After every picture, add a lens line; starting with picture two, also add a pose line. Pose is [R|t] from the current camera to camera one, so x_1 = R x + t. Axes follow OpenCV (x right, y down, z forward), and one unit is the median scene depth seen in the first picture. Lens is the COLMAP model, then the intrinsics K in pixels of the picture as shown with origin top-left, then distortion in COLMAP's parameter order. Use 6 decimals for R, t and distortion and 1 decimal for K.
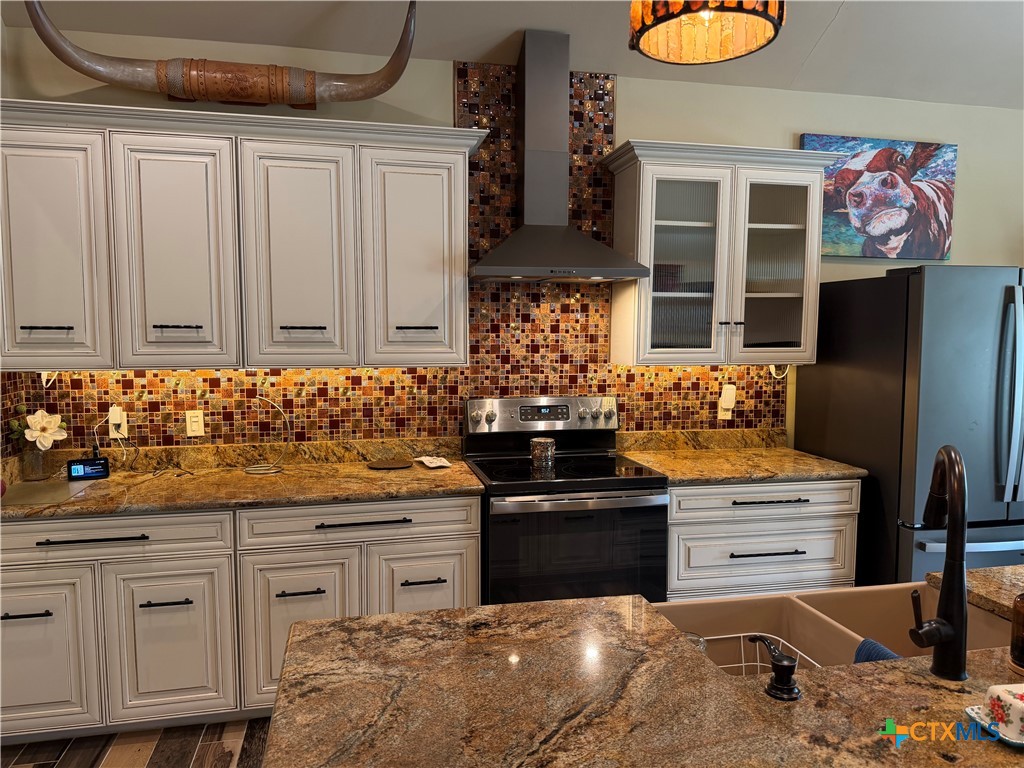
lens RADIAL K [[713.3, 0, 515.7], [0, 713.3, 382.2], [0, 0, 1]] dist [0.134386, -0.179487]
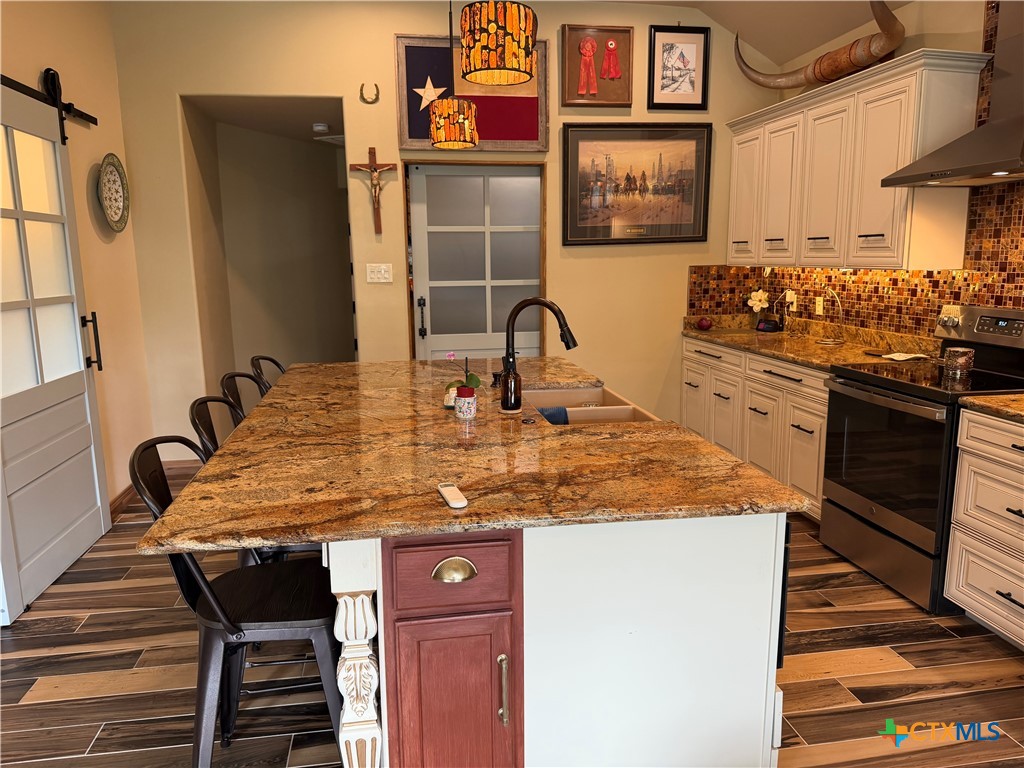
lens RADIAL K [[722.3, 0, 510.2], [0, 722.3, 378.6], [0, 0, 1]] dist [0.070187, -0.097063]
pose [[-0.052154, 0.166550, -0.984653, 0.963400], [-0.063180, 0.983469, 0.169696, -0.009418], [0.996638, 0.071061, -0.040769, 0.397575]]
